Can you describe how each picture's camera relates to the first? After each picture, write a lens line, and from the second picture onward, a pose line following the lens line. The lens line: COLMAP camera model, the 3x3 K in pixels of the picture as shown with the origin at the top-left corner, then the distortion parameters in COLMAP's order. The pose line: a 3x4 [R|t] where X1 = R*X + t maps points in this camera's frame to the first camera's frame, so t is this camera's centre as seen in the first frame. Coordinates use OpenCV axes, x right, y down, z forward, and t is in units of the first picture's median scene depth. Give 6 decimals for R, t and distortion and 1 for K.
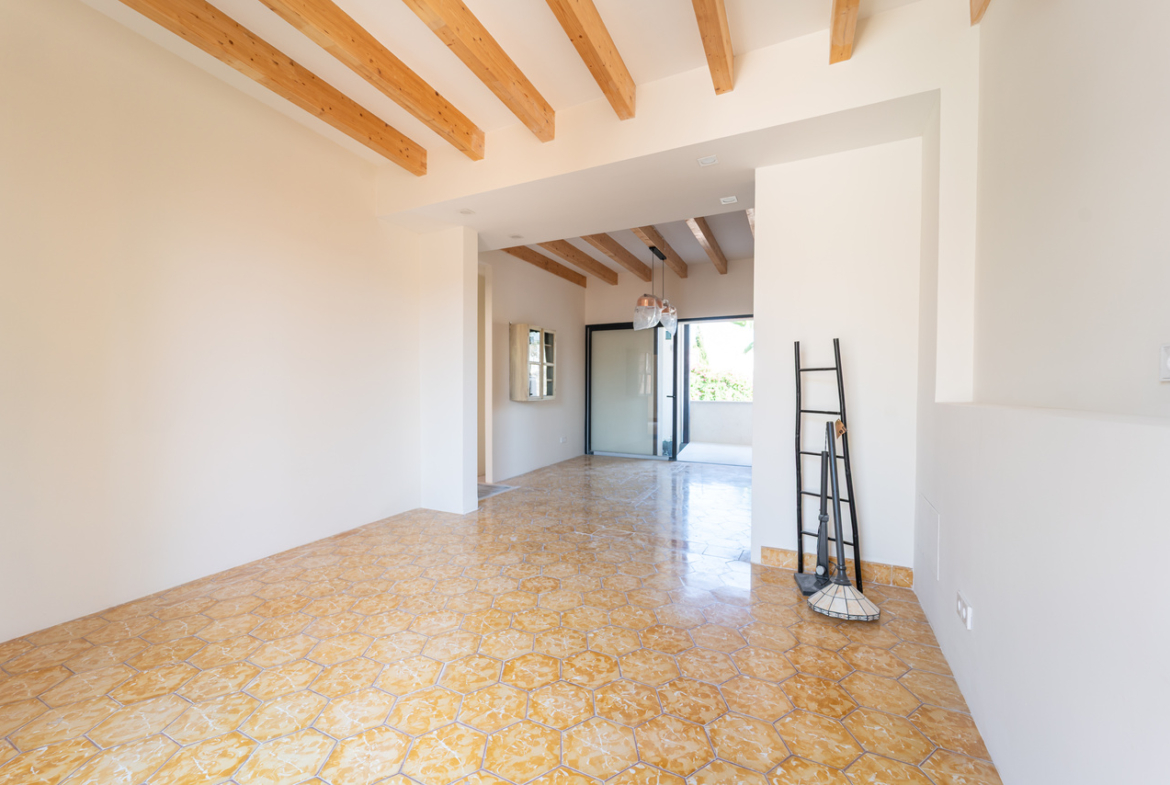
lens RADIAL K [[471.1, 0, 584.6], [0, 471.1, 392.9], [0, 0, 1]] dist [0.001456, -0.001509]
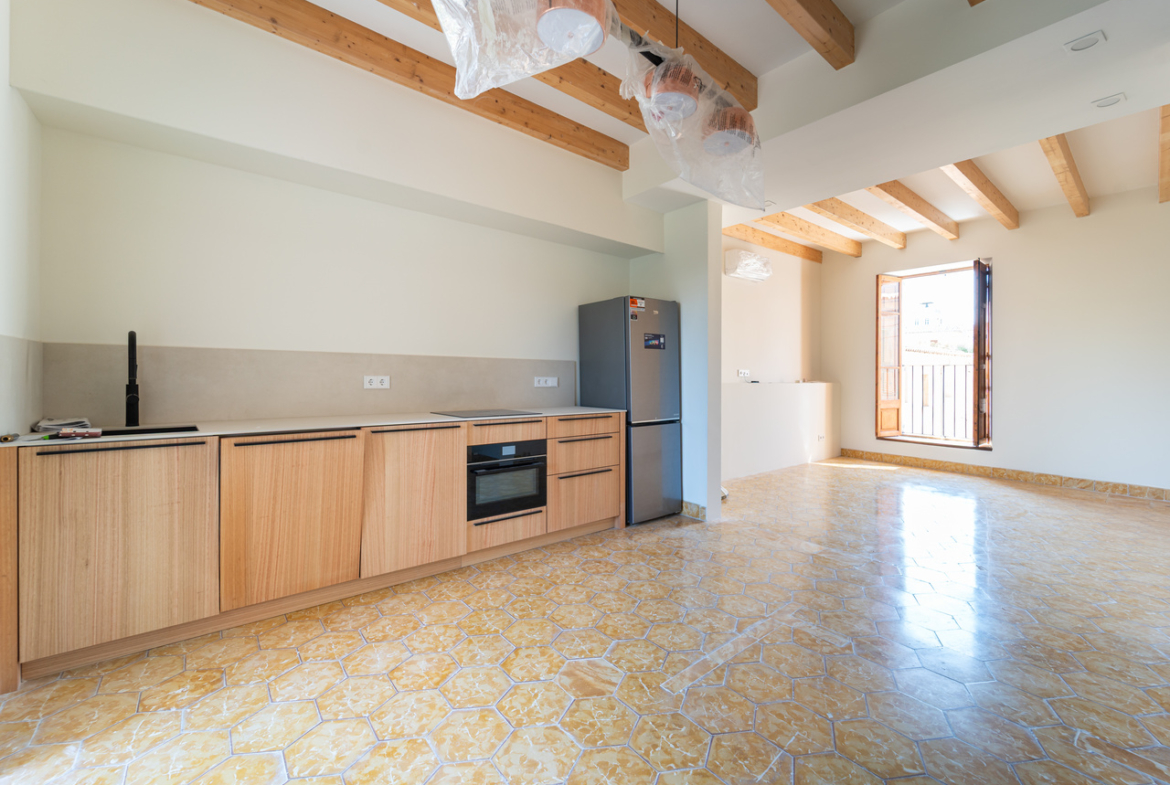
lens RADIAL K [[496.2, 0, 596.9], [0, 496.2, 376.4], [0, 0, 1]] dist [0.001778, -0.001637]
pose [[-0.909396, -0.011390, 0.415776, 0.159397], [-0.006603, 0.999894, 0.012949, -0.041469], [-0.415879, 0.009030, -0.909375, 3.340847]]
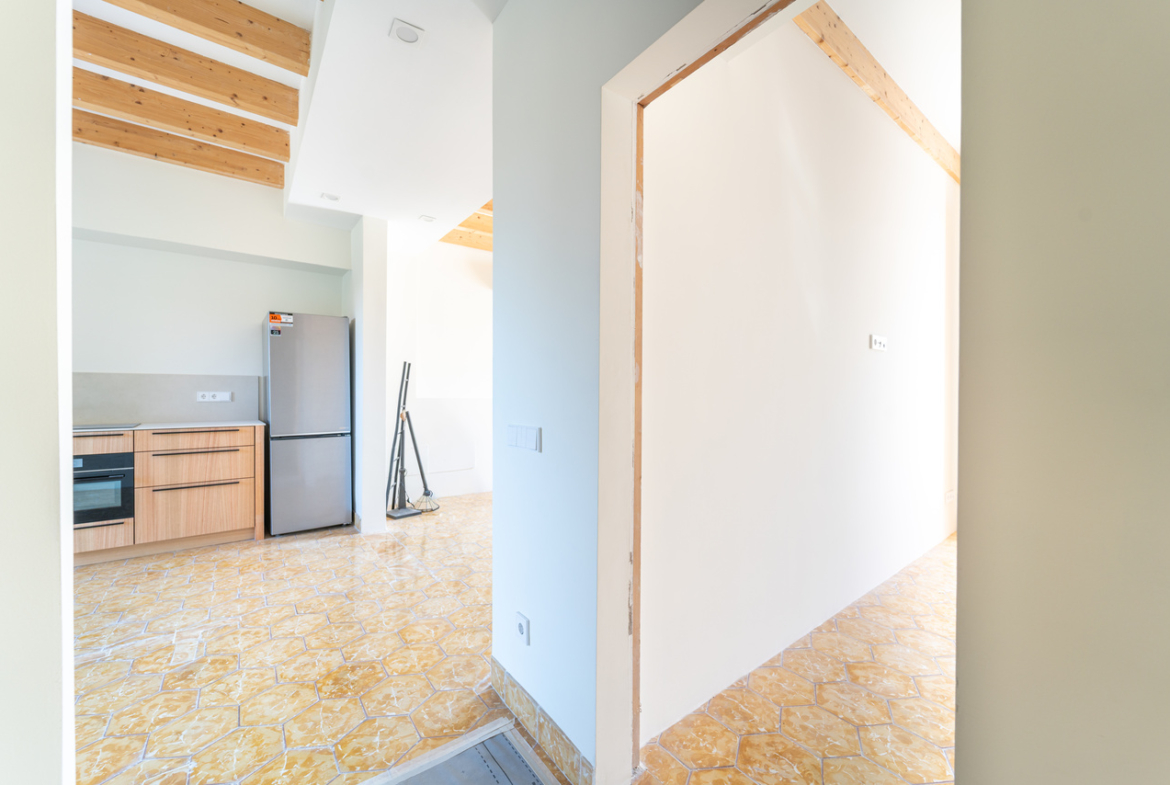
lens RADIAL K [[471.1, 0, 586.0], [0, 471.1, 393.7], [0, 0, 1]] dist [0.001456, -0.001509]
pose [[-0.891061, -0.006687, 0.453834, -0.992176], [0.000956, 0.999862, 0.016610, -0.034964], [-0.453882, 0.015235, -0.890931, 2.693429]]
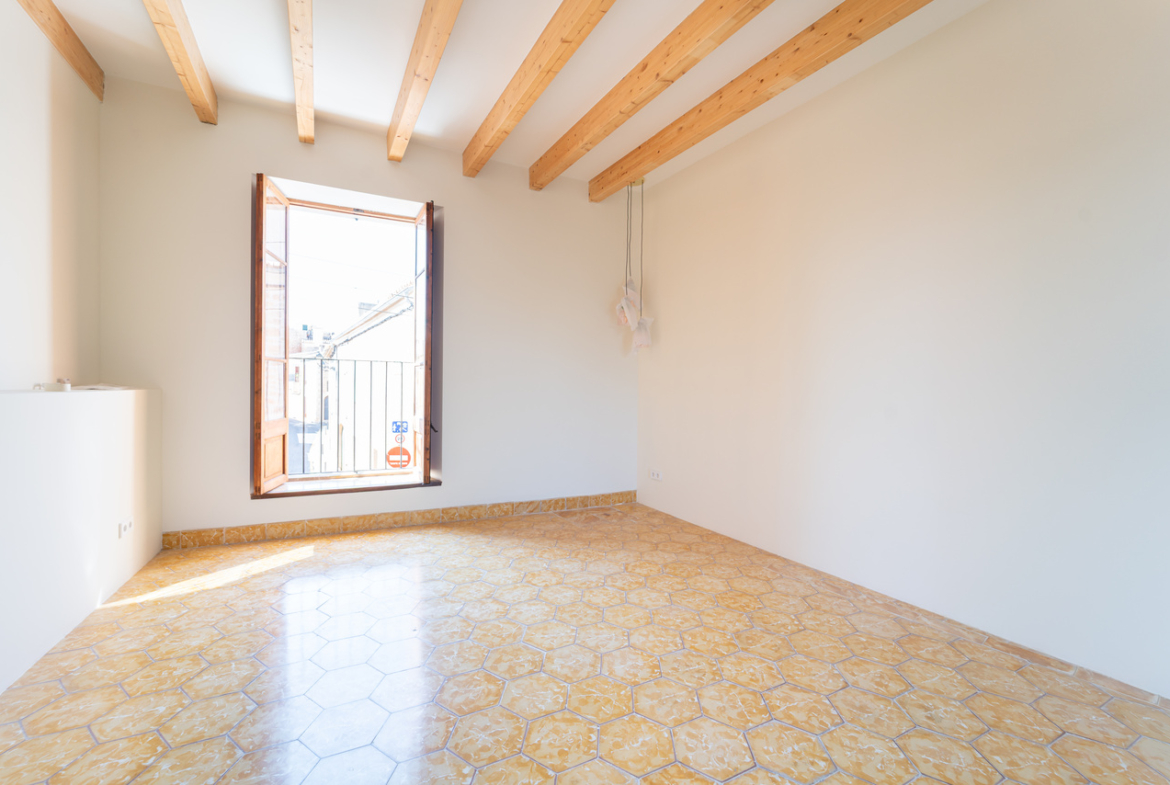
lens RADIAL K [[471.1, 0, 588.1], [0, 471.1, 390.1], [0, 0, 1]] dist [0.001456, -0.001509]
pose [[-0.594115, -0.007124, -0.804348, 0.437226], [-0.026706, 0.999584, 0.010872, -0.012641], [0.803937, 0.027940, -0.594058, 1.510281]]
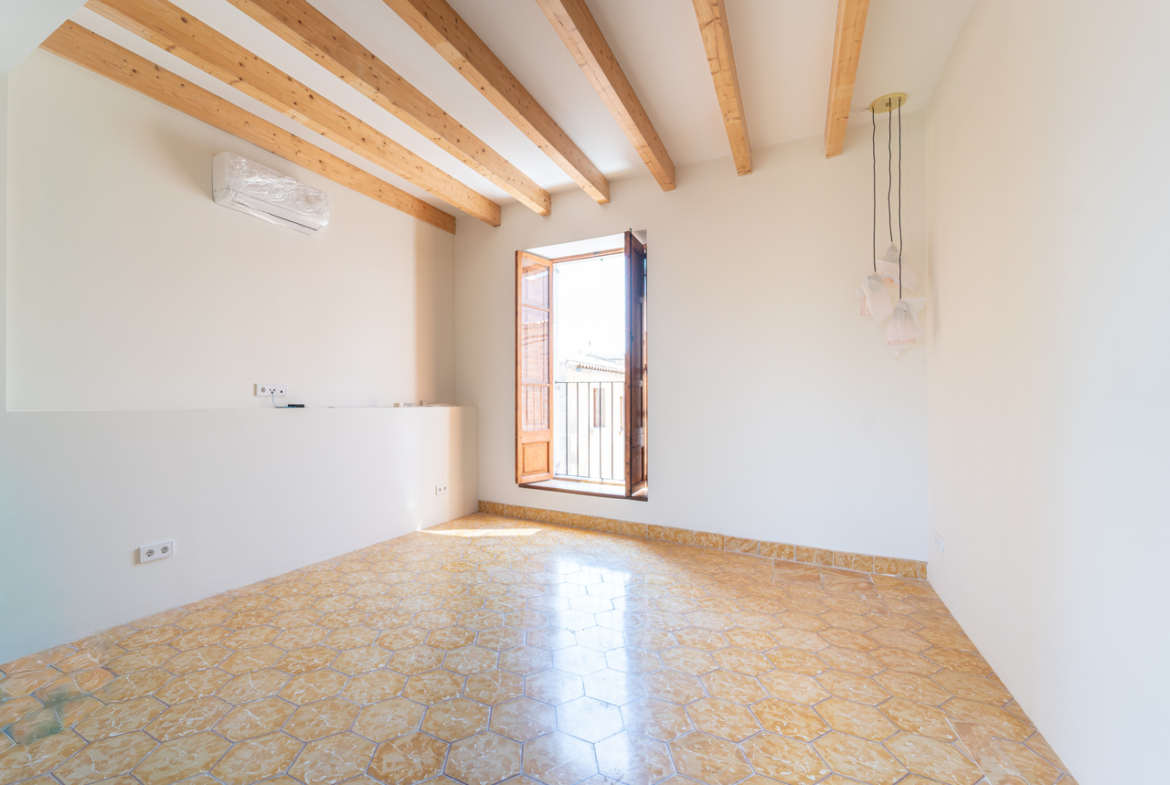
lens RADIAL K [[513.6, 0, 533.4], [0, 513.6, 395.2], [0, 0, 1]] dist [-0.000137, -0.000862]
pose [[-0.998310, -0.010587, 0.057133, -0.341871], [-0.010494, 0.999943, 0.001934, -0.026101], [-0.057150, 0.001331, -0.998365, 2.013590]]
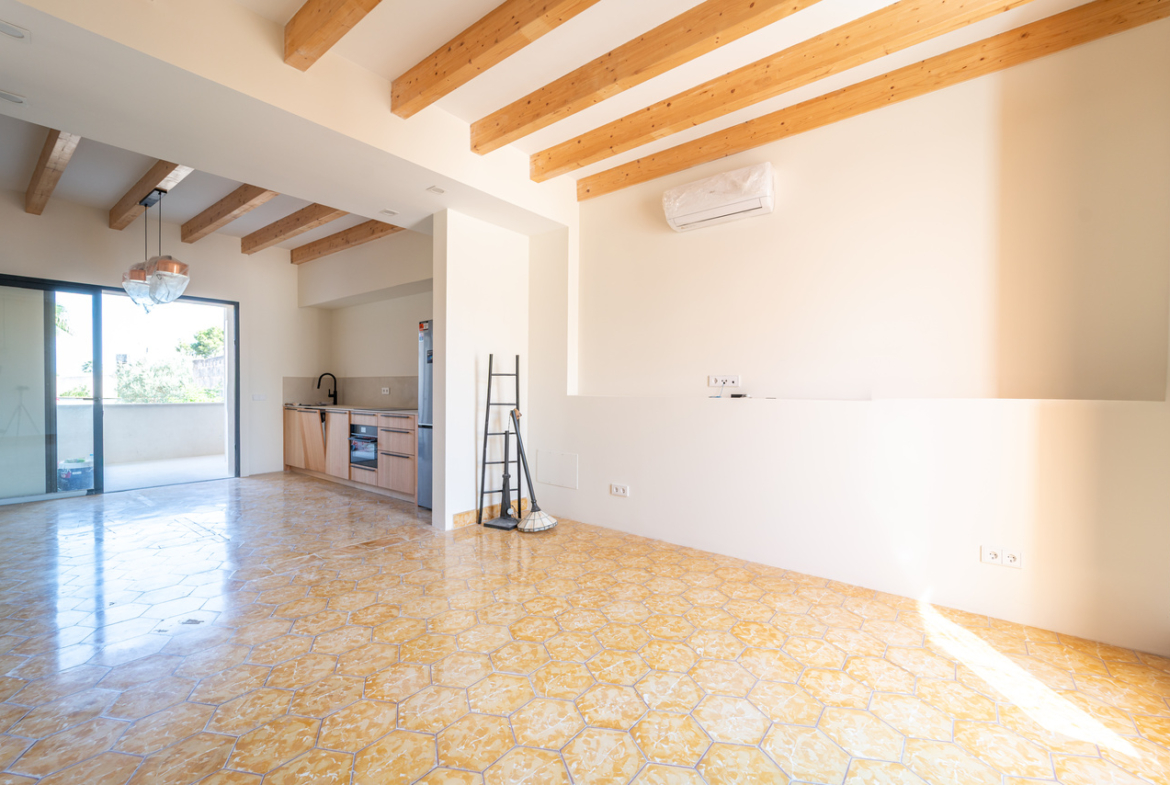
lens RADIAL K [[471.1, 0, 589.7], [0, 471.1, 397.3], [0, 0, 1]] dist [0.001456, -0.001509]
pose [[0.213611, -0.021948, 0.976672, -1.075911], [0.008296, 0.999752, 0.020652, -0.010692], [-0.976884, 0.003691, 0.213741, 0.539565]]
